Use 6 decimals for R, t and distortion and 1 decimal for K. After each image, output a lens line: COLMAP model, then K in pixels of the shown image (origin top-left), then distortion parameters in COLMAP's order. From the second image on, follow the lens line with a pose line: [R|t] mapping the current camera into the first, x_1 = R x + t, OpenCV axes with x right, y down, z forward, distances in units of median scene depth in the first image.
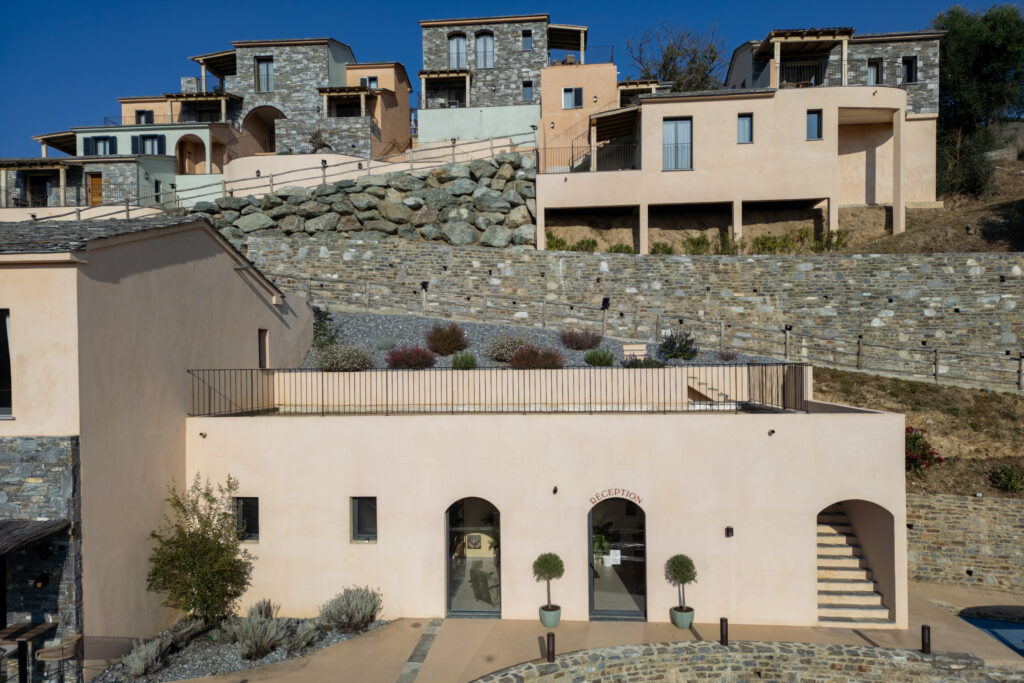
lens RADIAL K [[733.1, 0, 512.8], [0, 733.1, 361.3], [0, 0, 1]] dist [0.089744, -0.097108]
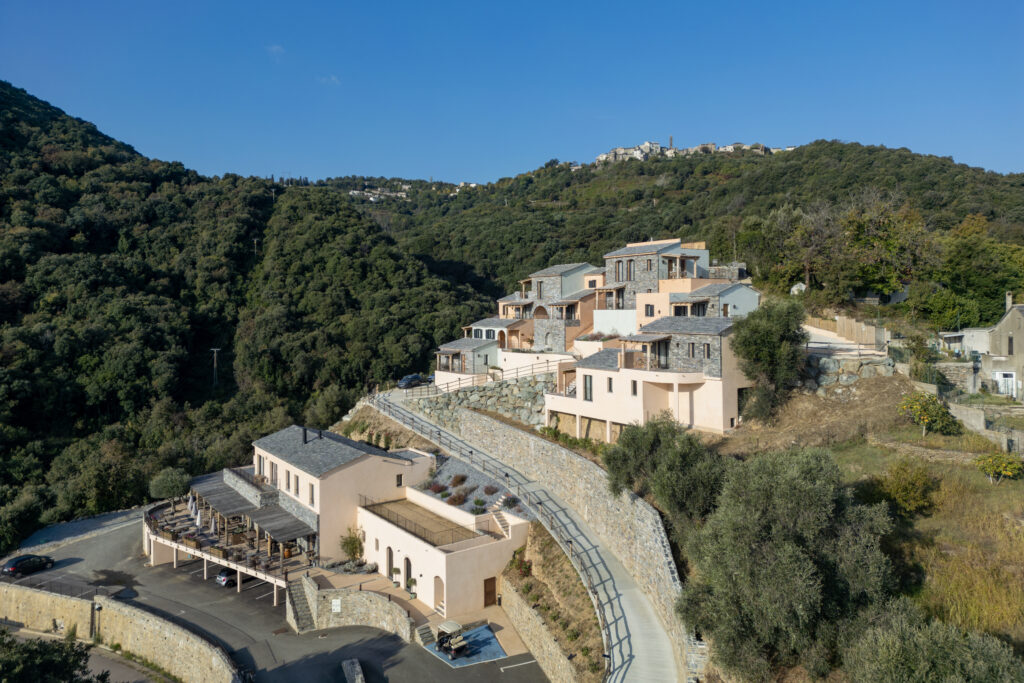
lens RADIAL K [[720.2, 0, 512.0], [0, 720.2, 341.5], [0, 0, 1]] dist [0.078509, -0.065401]
pose [[0.650602, 0.042618, -0.758222, 1.608711], [0.007977, 0.997985, 0.062939, -0.559583], [0.759377, -0.046997, 0.648952, -0.438359]]
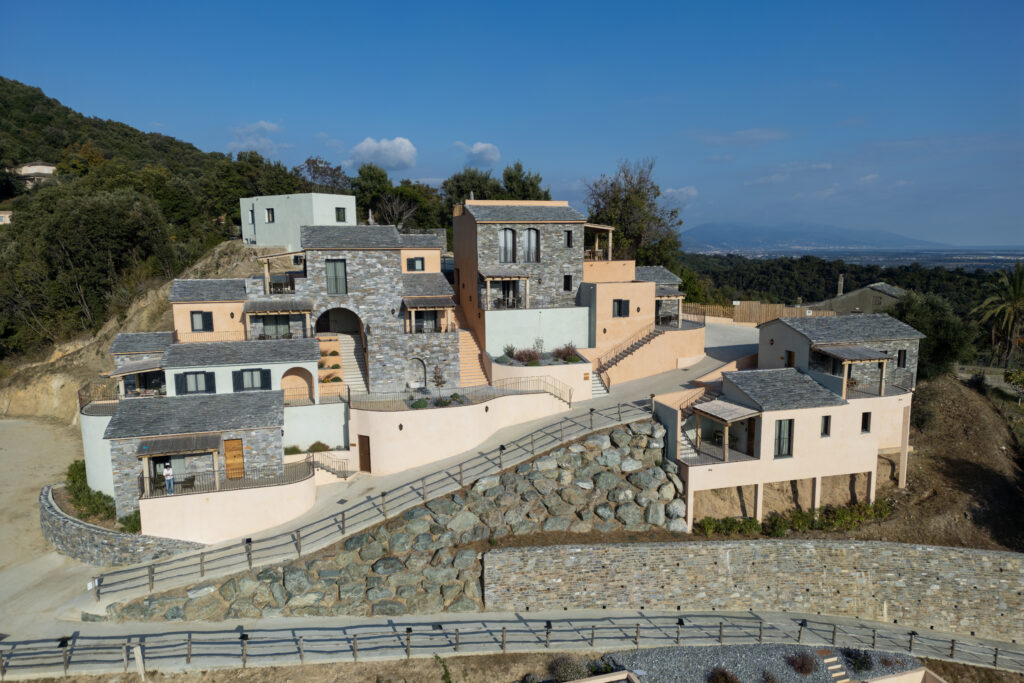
lens RADIAL K [[720.2, 0, 512.0], [0, 720.2, 341.5], [0, 0, 1]] dist [0.078509, -0.065401]
pose [[0.927810, -0.053971, 0.369129, -0.732526], [-0.003007, 0.988366, 0.152068, -0.684698], [-0.373042, -0.142200, 0.916853, -0.005296]]
